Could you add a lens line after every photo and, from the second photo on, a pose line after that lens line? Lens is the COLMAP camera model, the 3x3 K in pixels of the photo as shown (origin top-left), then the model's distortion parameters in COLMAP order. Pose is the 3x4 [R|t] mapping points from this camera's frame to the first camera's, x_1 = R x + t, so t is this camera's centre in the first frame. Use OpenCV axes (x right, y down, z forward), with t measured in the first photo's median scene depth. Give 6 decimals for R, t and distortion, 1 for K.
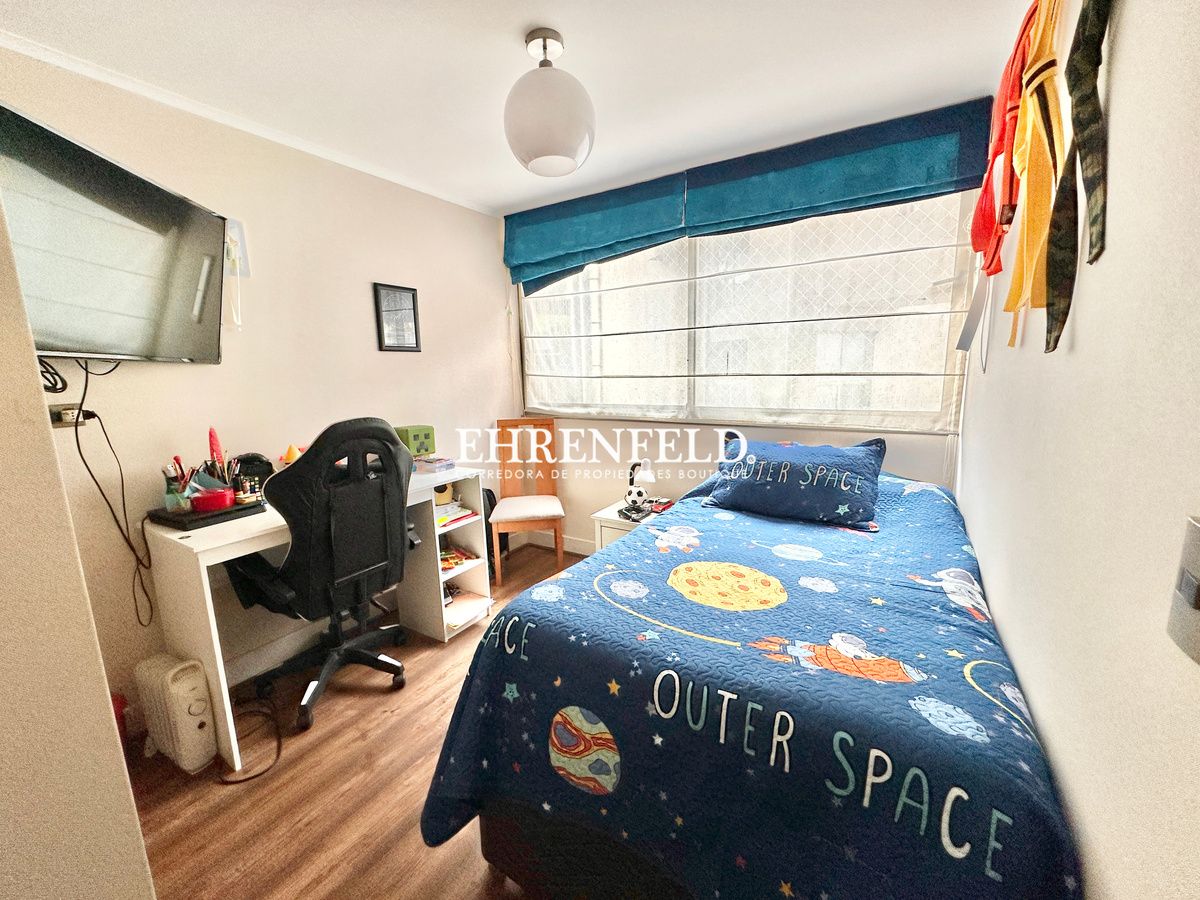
lens RADIAL K [[480.6, 0, 598.3], [0, 480.6, 450.6], [0, 0, 1]] dist [-0.002830, -0.000236]
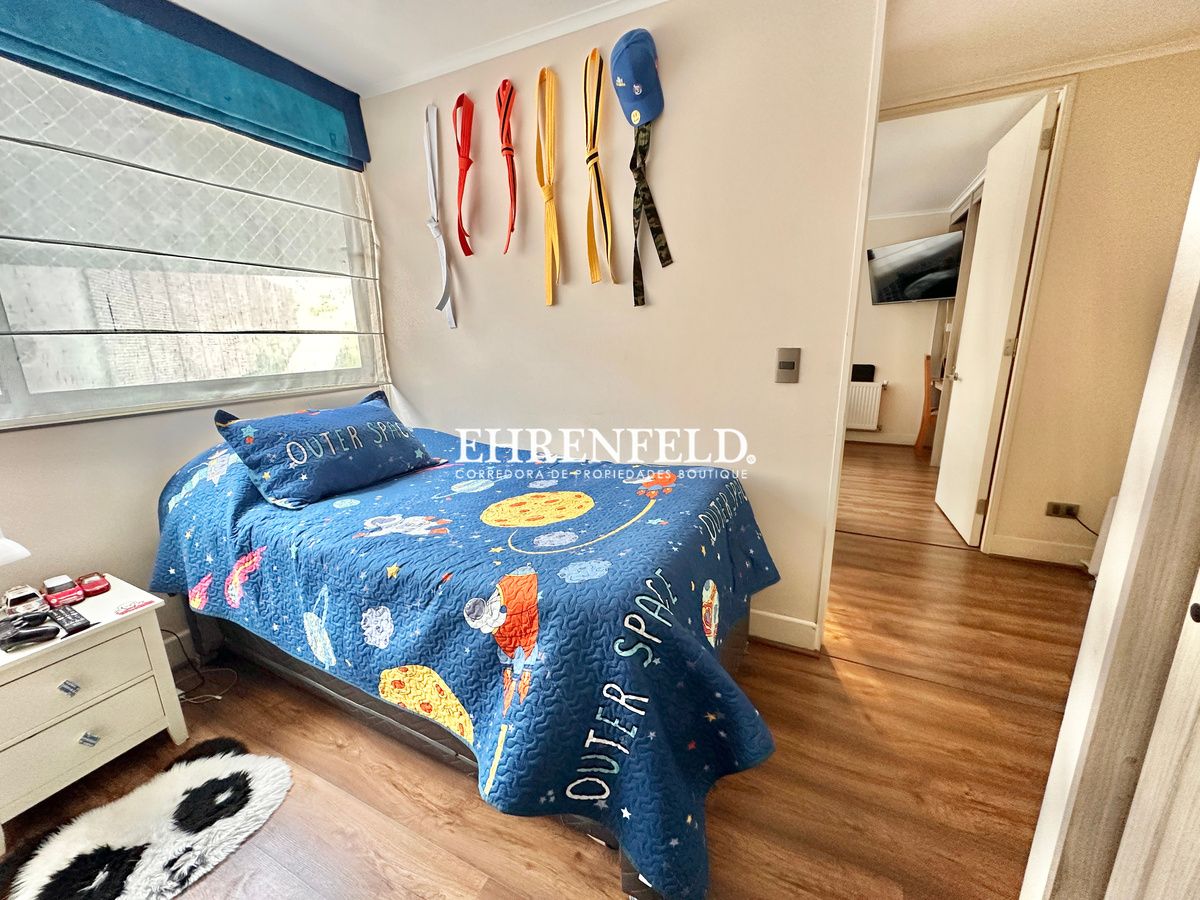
lens RADIAL K [[480.6, 0, 598.3], [0, 480.6, 450.6], [0, 0, 1]] dist [-0.002830, -0.000236]
pose [[-0.106123, -0.205769, 0.972829, -0.528622], [0.191191, 0.955876, 0.223040, -0.043166], [-0.975799, 0.209666, -0.062099, 0.616532]]
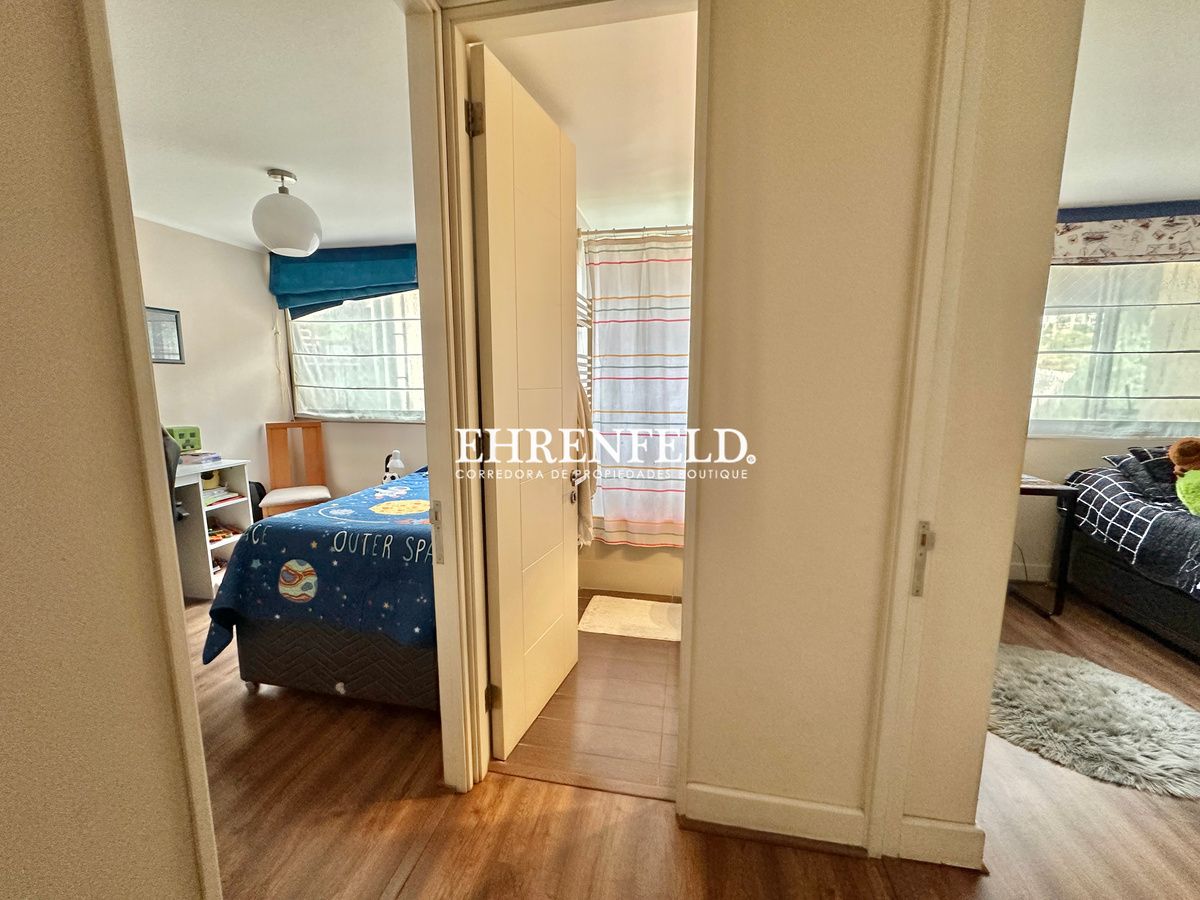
lens RADIAL K [[480.6, 0, 598.3], [0, 480.6, 450.6], [0, 0, 1]] dist [-0.002830, -0.000236]
pose [[0.934079, -0.025005, 0.356190, 0.203953], [0.035628, 0.999094, -0.023293, 0.092890], [-0.355285, 0.034448, 0.934123, -0.601850]]
